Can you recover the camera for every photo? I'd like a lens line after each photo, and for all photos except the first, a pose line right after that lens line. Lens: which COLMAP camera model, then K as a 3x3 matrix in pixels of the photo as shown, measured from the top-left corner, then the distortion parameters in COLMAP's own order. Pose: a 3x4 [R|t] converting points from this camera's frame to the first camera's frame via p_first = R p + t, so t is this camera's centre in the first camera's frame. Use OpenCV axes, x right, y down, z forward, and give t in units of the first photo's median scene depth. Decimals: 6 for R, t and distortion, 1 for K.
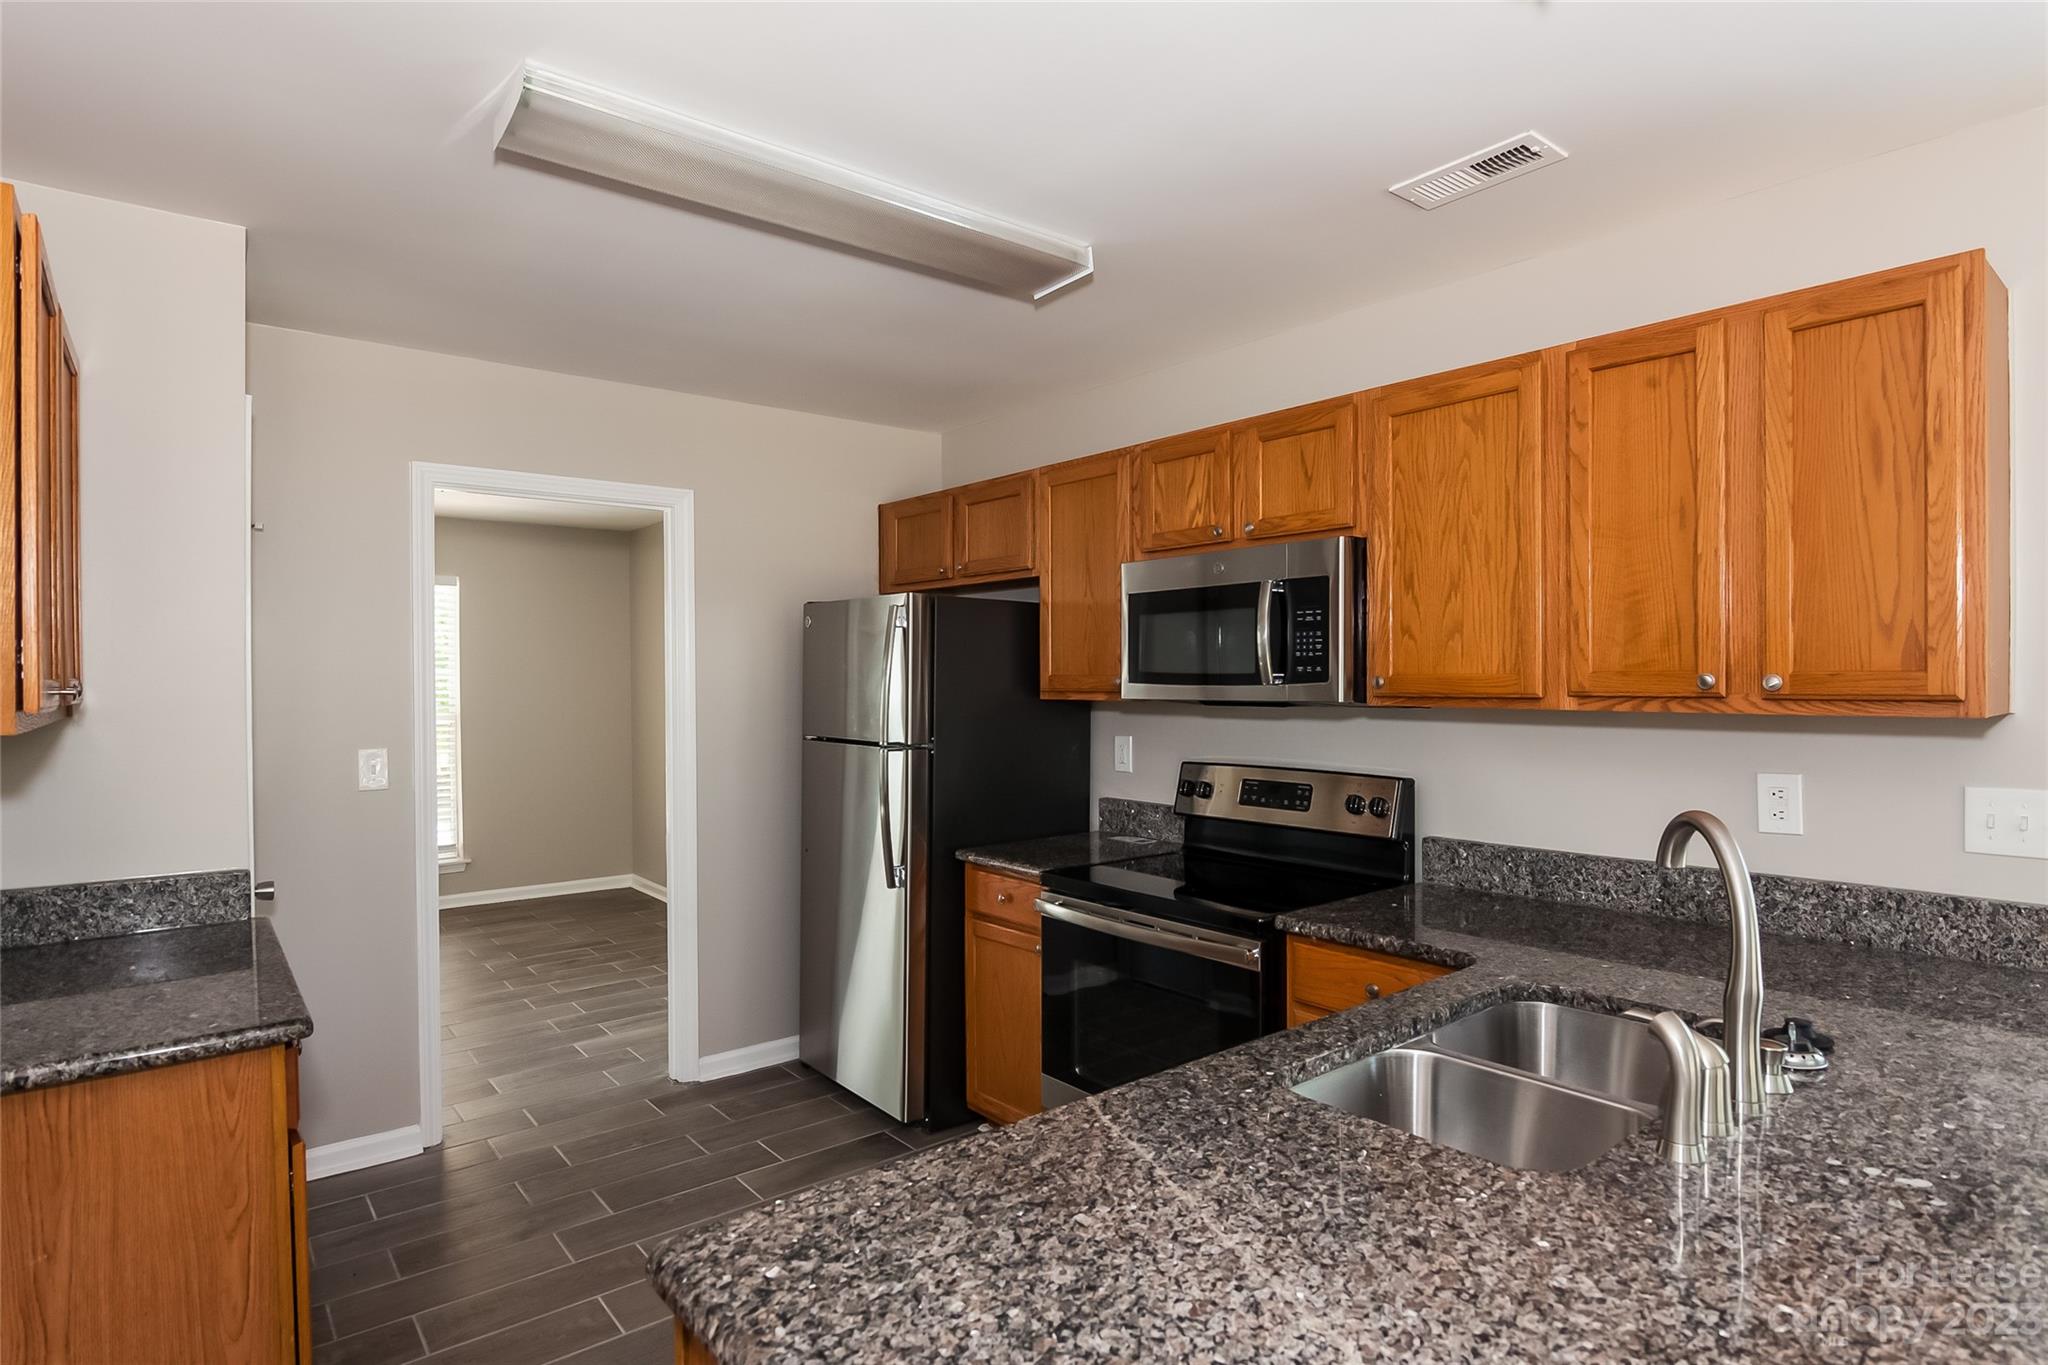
lens RADIAL K [[1048.8, 0, 1030.7], [0, 1048.8, 684.8], [0, 0, 1]] dist [-0.020798, 0.003068]
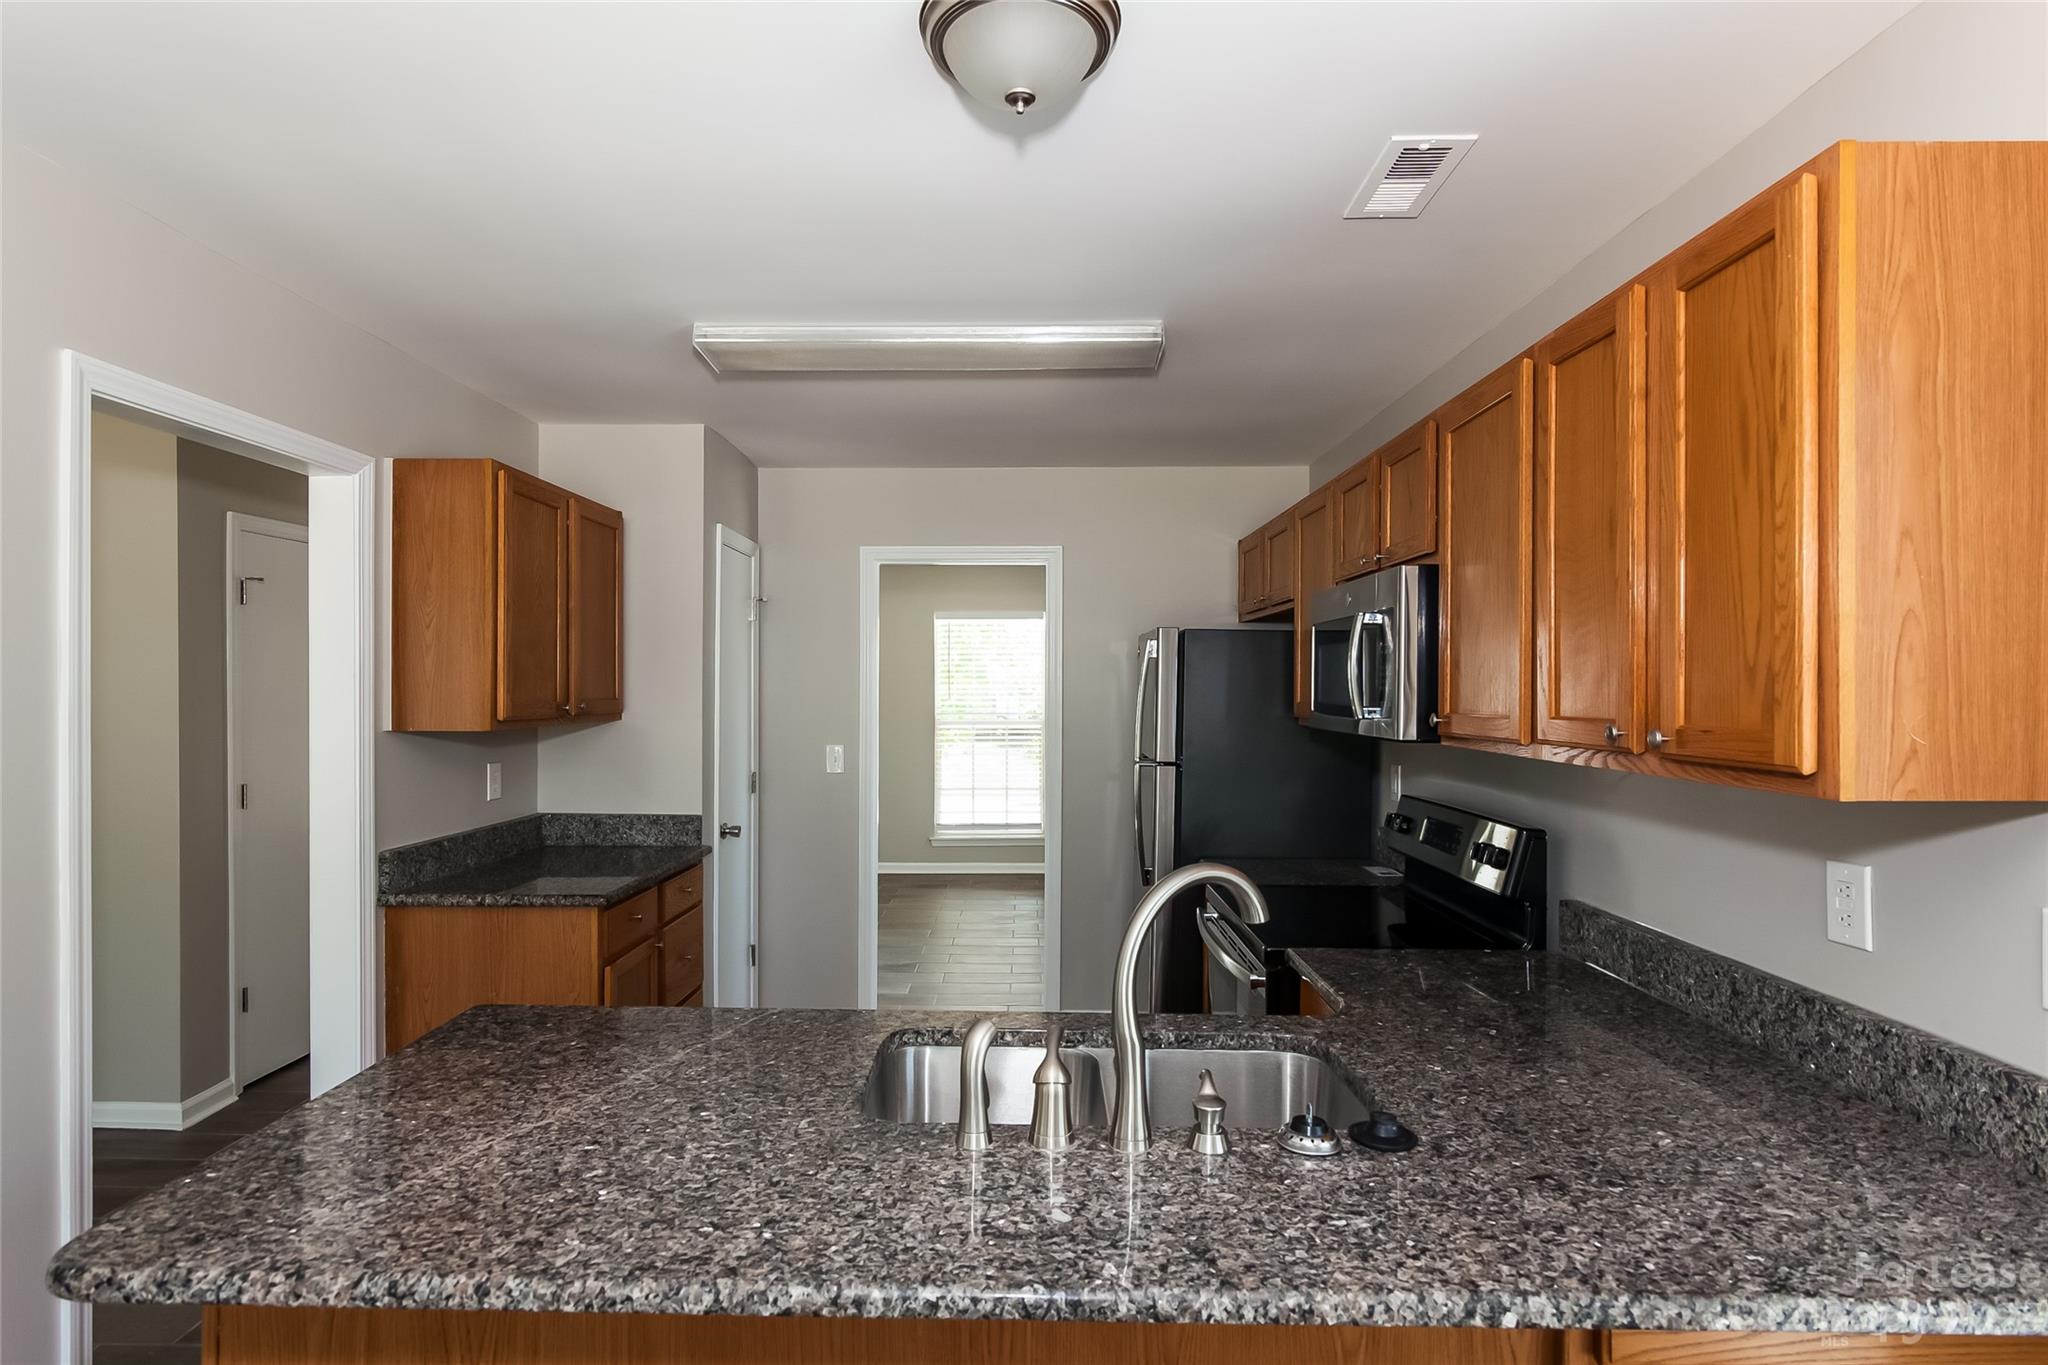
lens RADIAL K [[1048.8, 0, 1019.9], [0, 1048.8, 673.6], [0, 0, 1]] dist [-0.020798, 0.003068]
pose [[0.760787, -0.000347, -0.649002, 0.822258], [-0.009940, 0.999876, -0.012187, -0.035488], [0.648926, 0.015723, 0.760689, 0.076400]]
